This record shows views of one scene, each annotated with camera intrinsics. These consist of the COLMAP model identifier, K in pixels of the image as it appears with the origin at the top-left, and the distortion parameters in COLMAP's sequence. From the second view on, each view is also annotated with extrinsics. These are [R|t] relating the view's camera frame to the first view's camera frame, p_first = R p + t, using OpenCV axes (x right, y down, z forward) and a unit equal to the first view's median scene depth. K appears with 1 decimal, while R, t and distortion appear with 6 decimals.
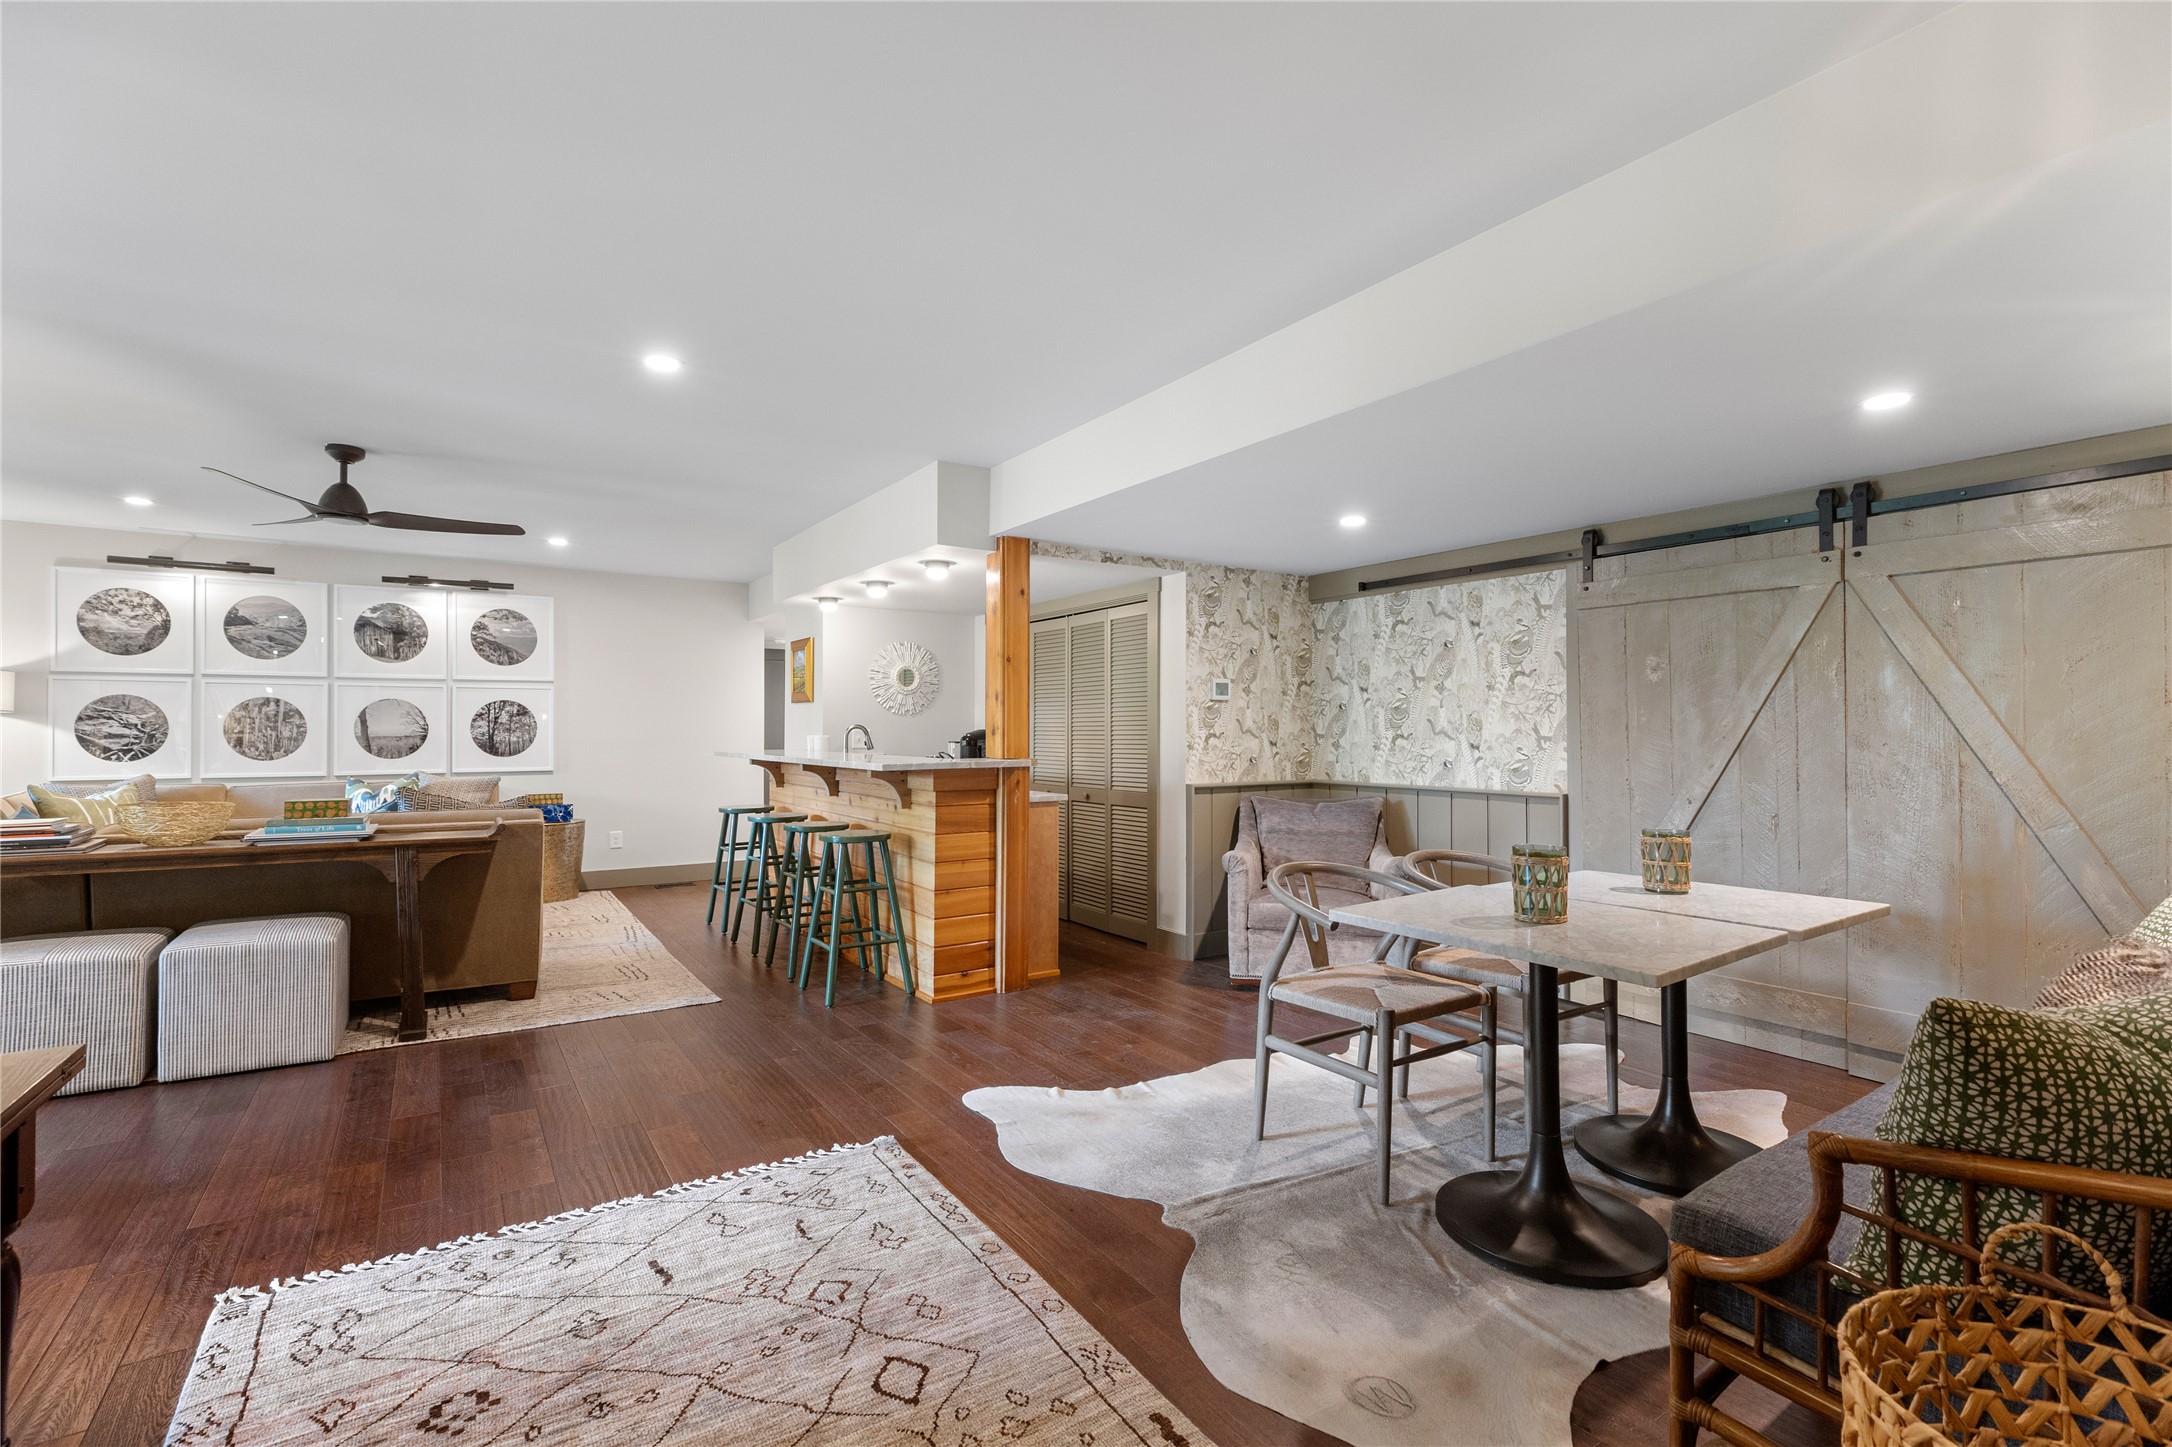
lens RADIAL K [[975.3, 0, 1089.1], [0, 975.3, 719.4], [0, 0, 1]] dist [0.007653, -0.000676]
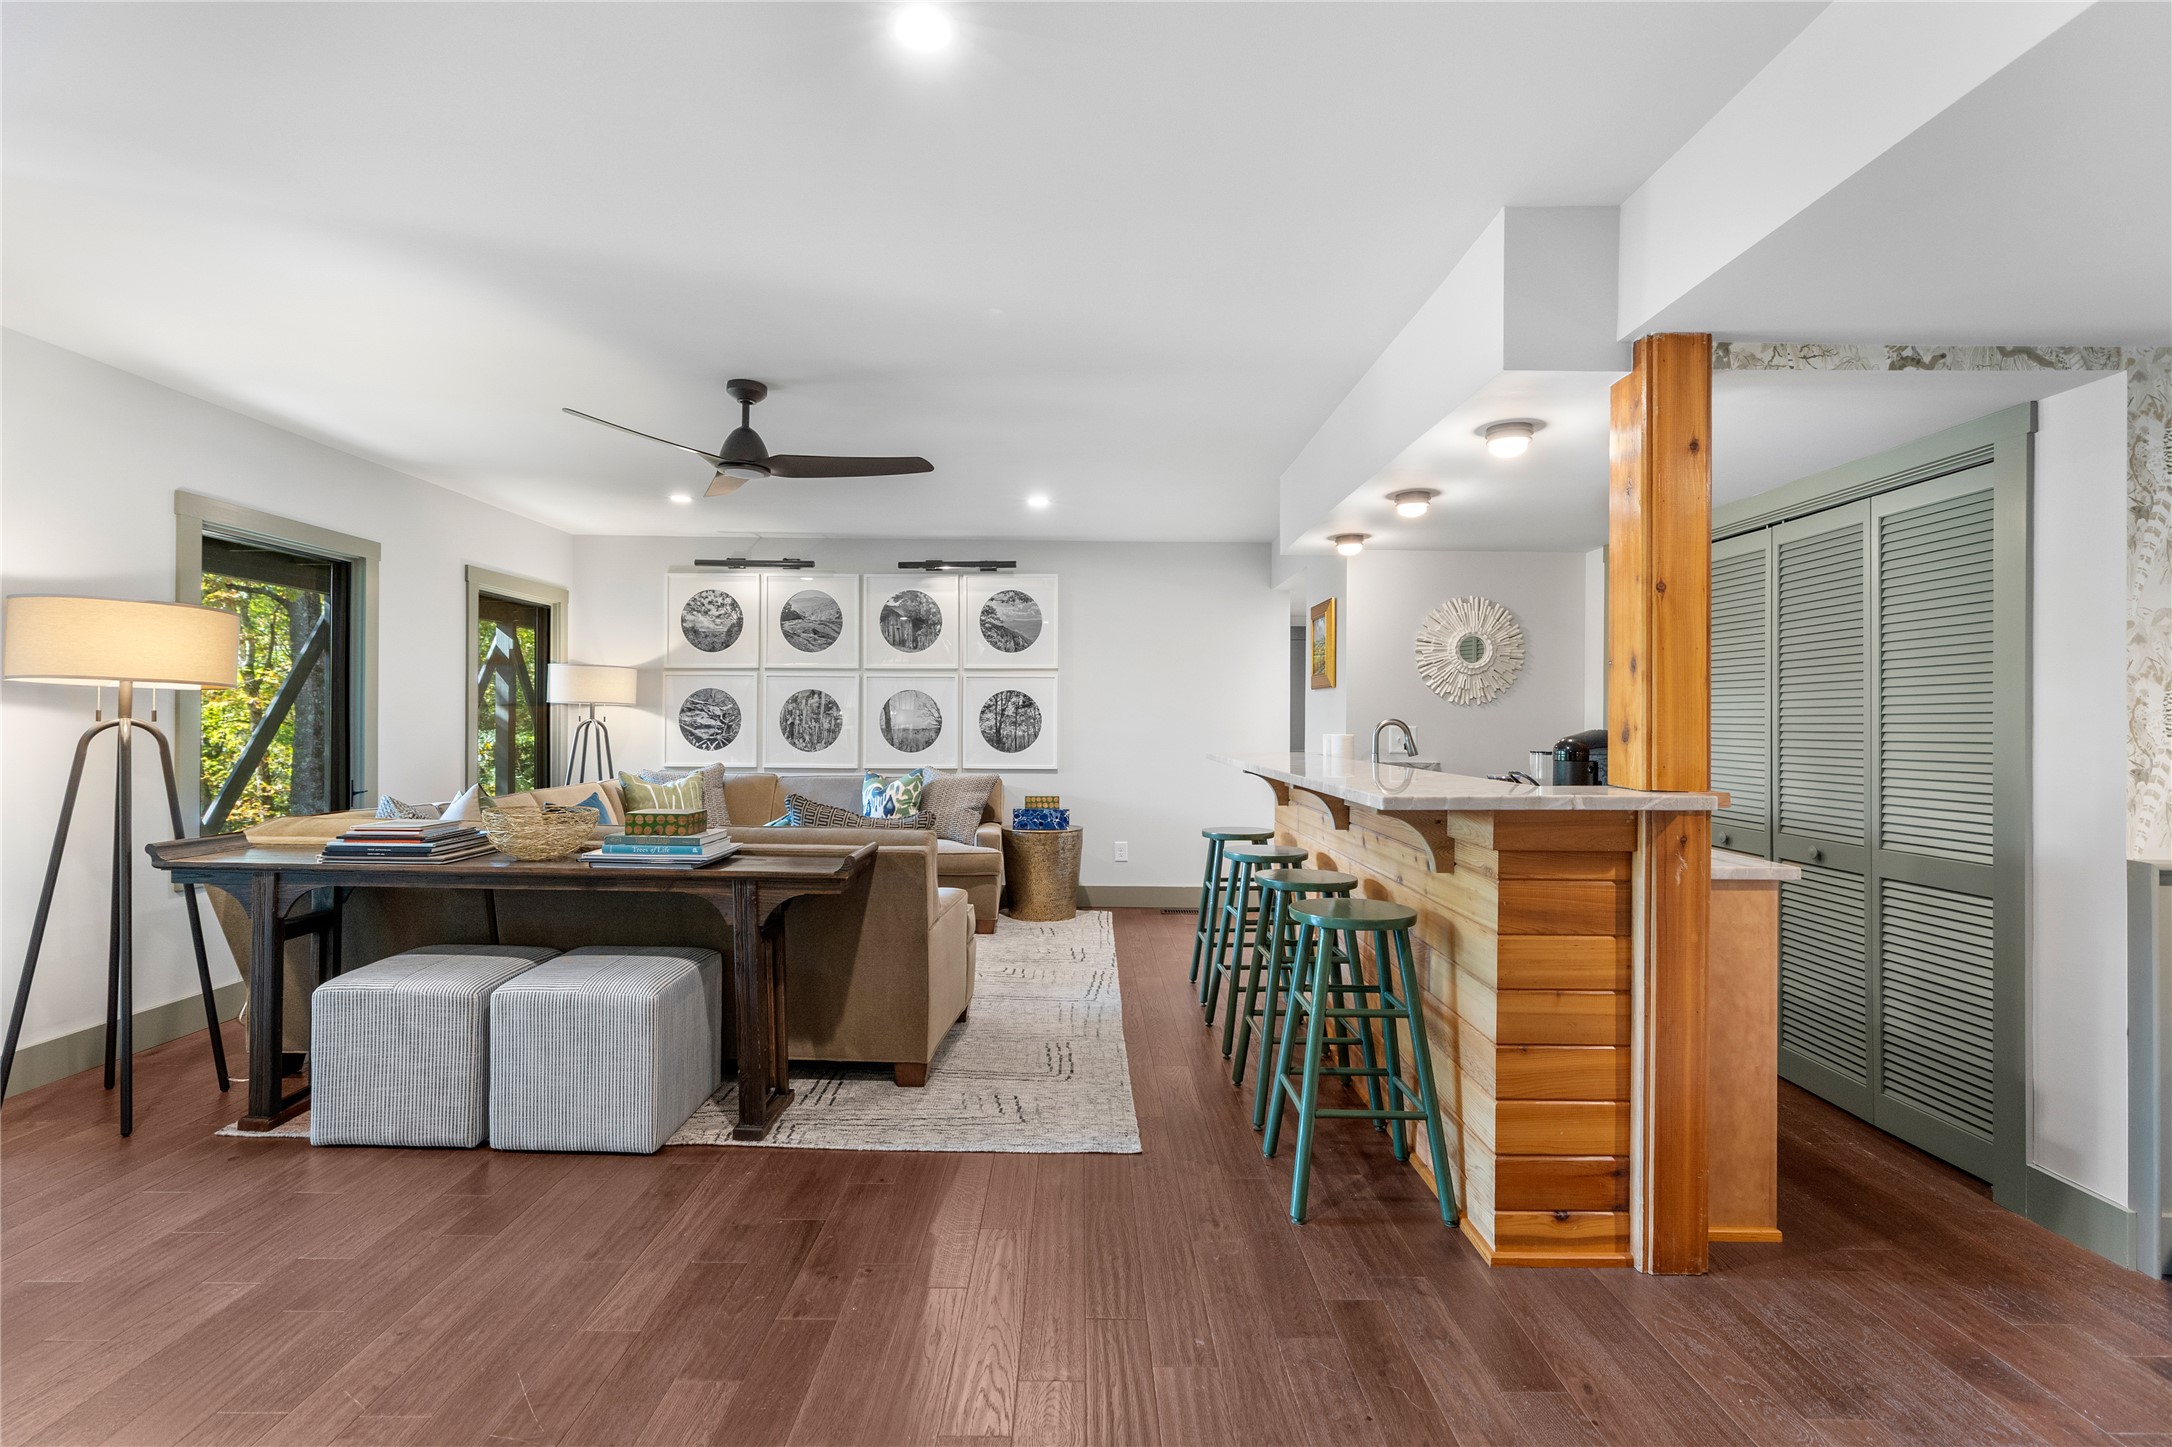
lens RADIAL K [[975.3, 0, 1096.0], [0, 975.3, 713.2], [0, 0, 1]] dist [0.007653, -0.000676]
pose [[0.835353, 0.001048, -0.549713, -0.045649], [-0.000688, 0.999999, 0.000861, 0.001129], [0.549713, -0.000341, 0.835353, 0.400351]]
